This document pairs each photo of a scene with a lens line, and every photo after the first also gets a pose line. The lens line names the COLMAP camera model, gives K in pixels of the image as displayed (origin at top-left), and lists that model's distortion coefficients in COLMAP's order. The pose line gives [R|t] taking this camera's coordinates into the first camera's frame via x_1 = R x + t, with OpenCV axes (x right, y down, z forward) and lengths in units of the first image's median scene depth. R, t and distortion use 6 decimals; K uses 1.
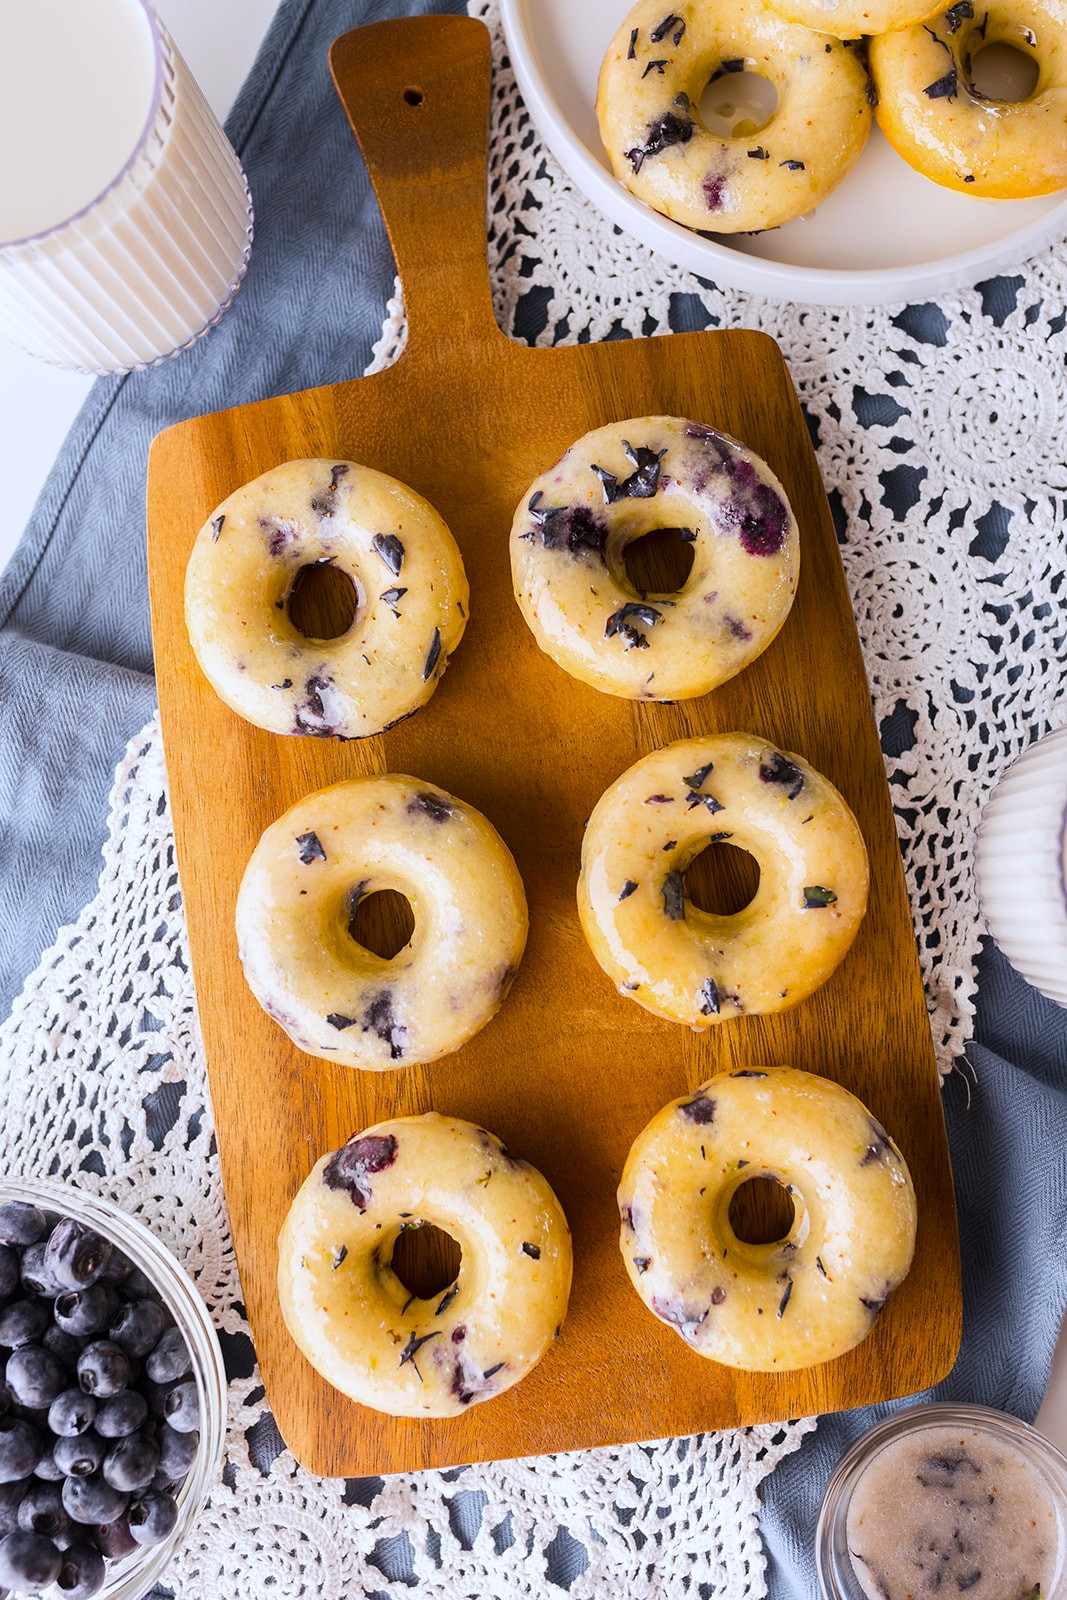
lens RADIAL K [[1360.1, 0, 564.5], [0, 1360.1, 821.7], [0, 0, 1]] dist [0.000513, 0.017570]
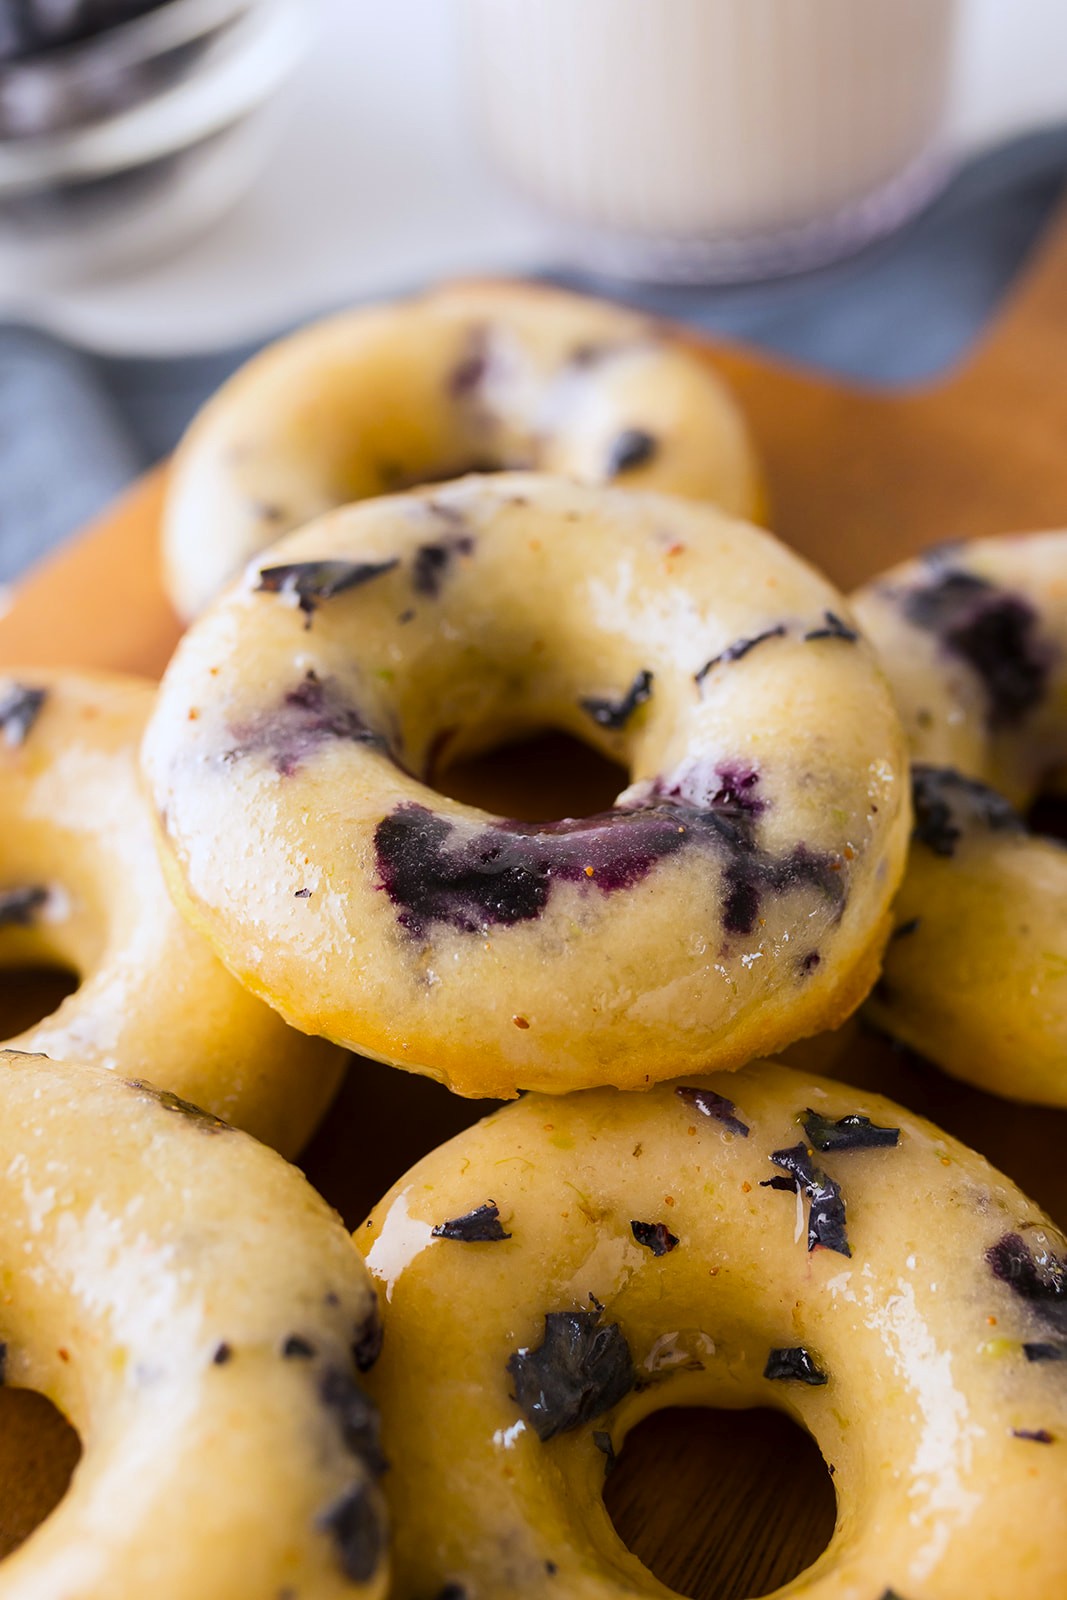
lens RADIAL K [[2048.8, 0, 526.8], [0, 2048.8, 801.2], [0, 0, 1]] dist [-0.038404, 0.000000]
pose [[0.719770, 0.505496, -0.475820, 0.245016], [-0.690388, 0.593069, -0.414287, 0.189319], [0.072774, 0.626692, 0.775862, 0.528318]]
